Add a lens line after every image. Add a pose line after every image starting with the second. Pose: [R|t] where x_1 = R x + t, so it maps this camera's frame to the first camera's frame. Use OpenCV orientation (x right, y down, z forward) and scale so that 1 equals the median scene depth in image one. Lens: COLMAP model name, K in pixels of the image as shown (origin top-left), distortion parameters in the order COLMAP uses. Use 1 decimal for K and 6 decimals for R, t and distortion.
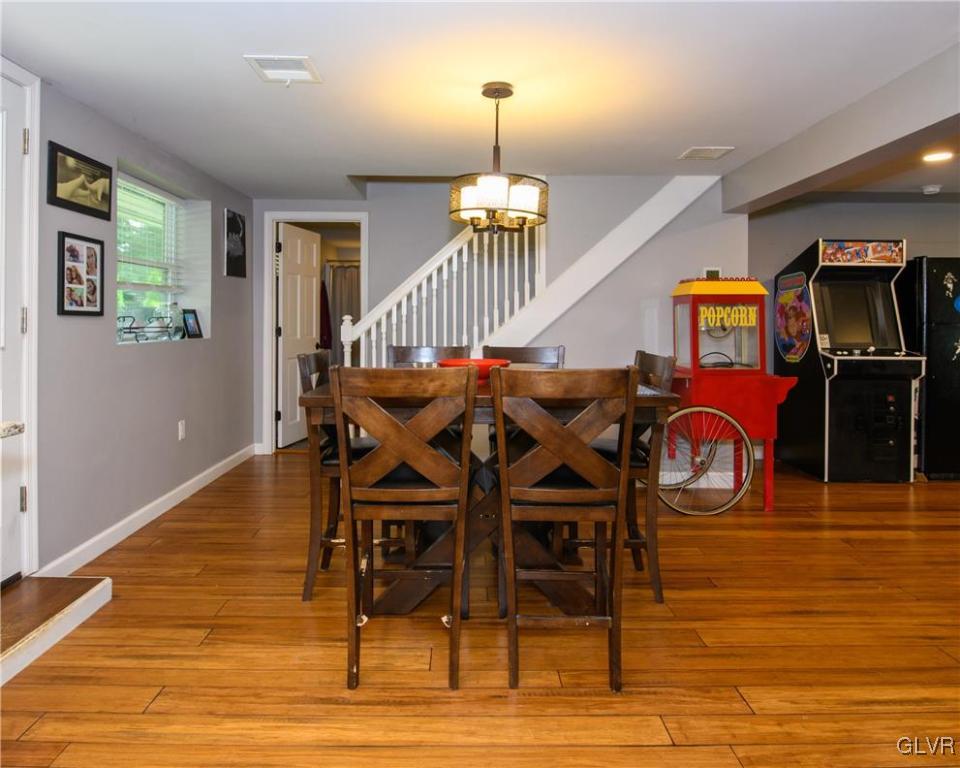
lens RADIAL K [[622.9, 0, 478.8], [0, 622.9, 319.8], [0, 0, 1]] dist [-0.003284, -0.001717]
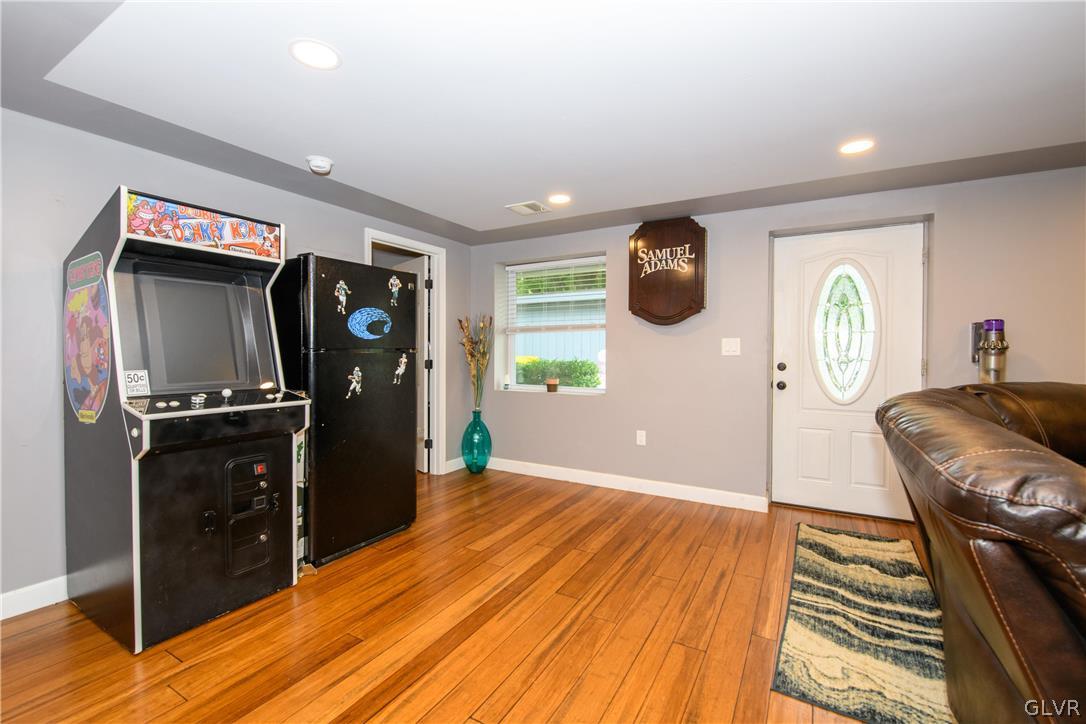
lens RADIAL K [[466.3, 0, 540.7], [0, 466.3, 358.4], [0, 0, 1]] dist [-0.013147, -0.000896]
pose [[0.513971, -0.018699, 0.857604, 0.397460], [-0.003677, 0.999705, 0.024001, 0.002382], [-0.857799, -0.015489, 0.513751, 0.504160]]
